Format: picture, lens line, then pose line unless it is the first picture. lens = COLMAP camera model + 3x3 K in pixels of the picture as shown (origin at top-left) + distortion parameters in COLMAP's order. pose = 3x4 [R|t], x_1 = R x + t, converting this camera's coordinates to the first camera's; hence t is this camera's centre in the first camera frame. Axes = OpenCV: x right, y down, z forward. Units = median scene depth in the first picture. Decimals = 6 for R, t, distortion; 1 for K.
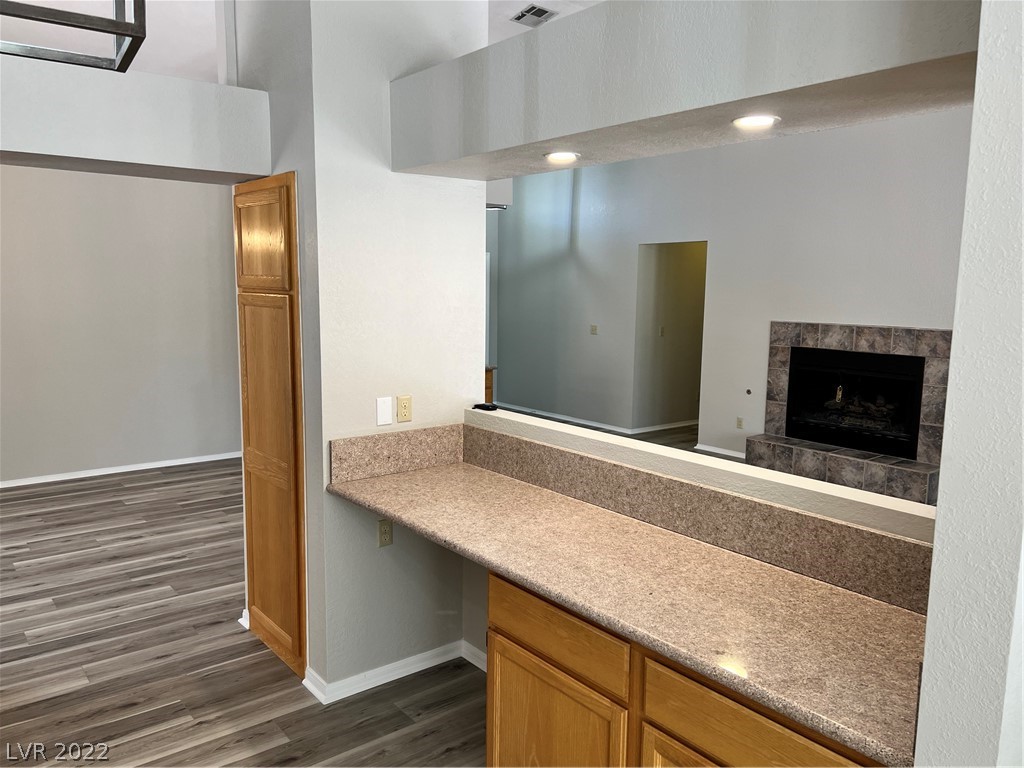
lens RADIAL K [[766.5, 0, 516.9], [0, 766.5, 430.0], [0, 0, 1]] dist [0.049159, -0.051511]
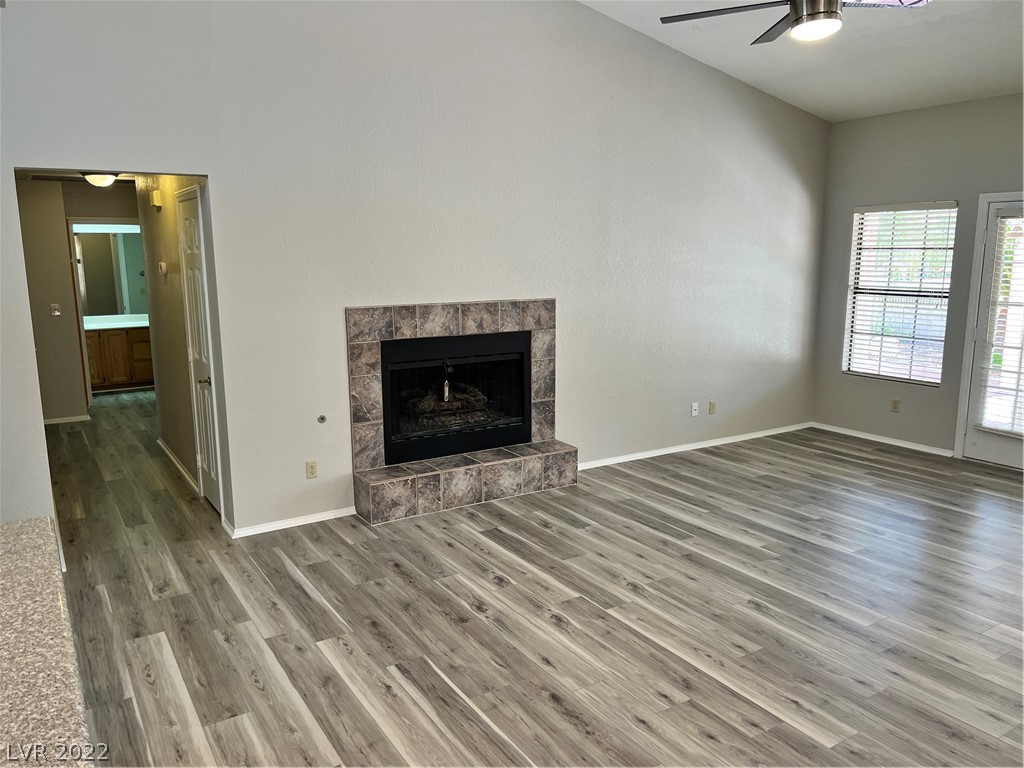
lens RADIAL K [[766.5, 0, 508.6], [0, 766.5, 385.5], [0, 0, 1]] dist [0.049159, -0.051511]
pose [[0.116476, -0.182919, 0.976204, -0.348213], [0.197428, 0.967543, 0.157740, -0.167613], [-0.973373, 0.174357, 0.148809, 0.843738]]
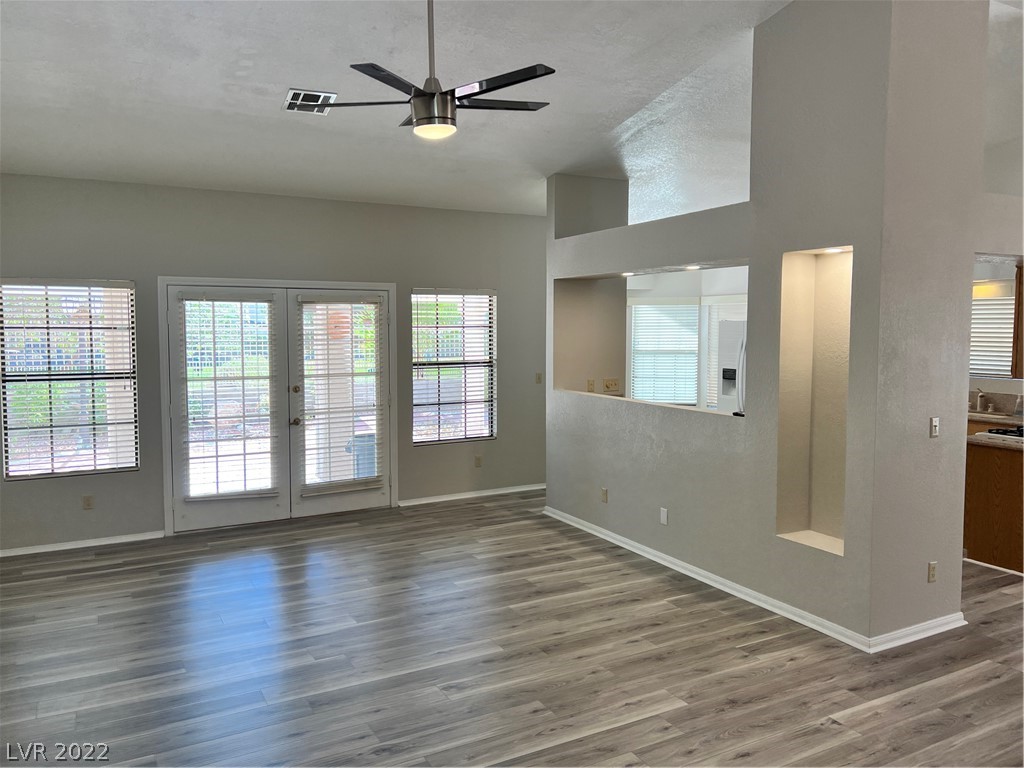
lens RADIAL K [[766.5, 0, 502.0], [0, 766.5, 379.3], [0, 0, 1]] dist [0.049159, -0.051511]
pose [[-0.983761, -0.022455, 0.178075, 0.064889], [0.024931, 0.965431, 0.259464, -0.241830], [-0.177746, 0.259690, -0.949193, 1.237598]]
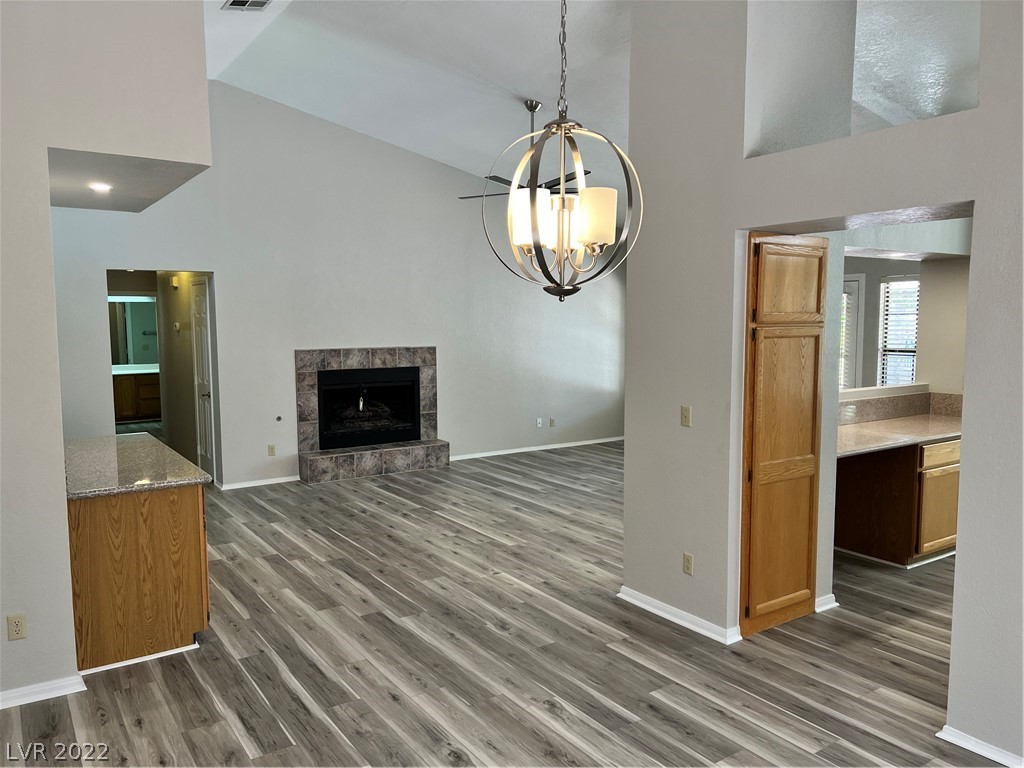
lens RADIAL K [[766.5, 0, 518.3], [0, 766.5, 388.2], [0, 0, 1]] dist [0.049159, -0.051511]
pose [[0.075536, -0.104481, 0.991654, -0.798804], [0.195337, 0.976777, 0.088035, -0.133925], [-0.977823, 0.187057, 0.094190, 0.652508]]
